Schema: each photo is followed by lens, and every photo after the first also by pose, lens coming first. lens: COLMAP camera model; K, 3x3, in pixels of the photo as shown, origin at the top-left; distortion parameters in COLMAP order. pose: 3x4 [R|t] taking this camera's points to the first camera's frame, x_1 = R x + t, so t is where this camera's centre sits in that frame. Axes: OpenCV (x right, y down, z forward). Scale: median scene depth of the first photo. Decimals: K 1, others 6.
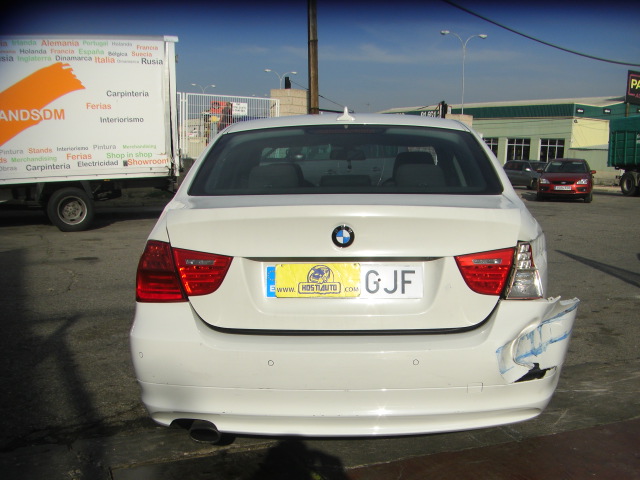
lens RADIAL K [[715.5, 0, 357.6], [0, 715.5, 347.6], [0, 0, 1]] dist [-0.178303, 0.086181]
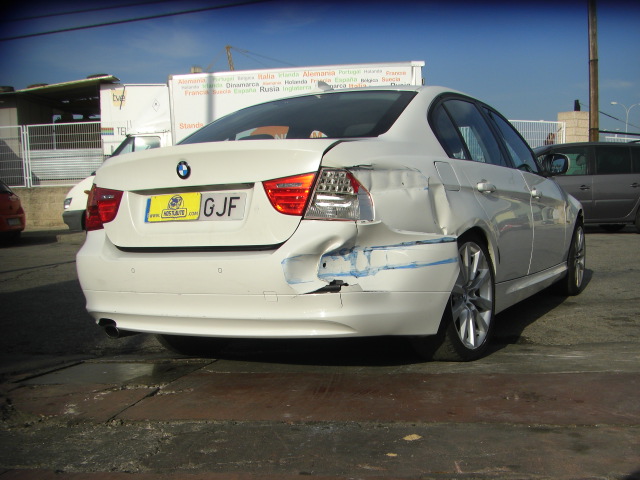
lens RADIAL K [[715.5, 0, 357.6], [0, 715.5, 347.6], [0, 0, 1]] dist [-0.178303, 0.086181]
pose [[0.887874, 0.063915, -0.455626, 0.798359], [-0.086391, 0.995849, -0.028652, 0.156340], [0.451903, 0.064801, 0.889710, 0.065469]]
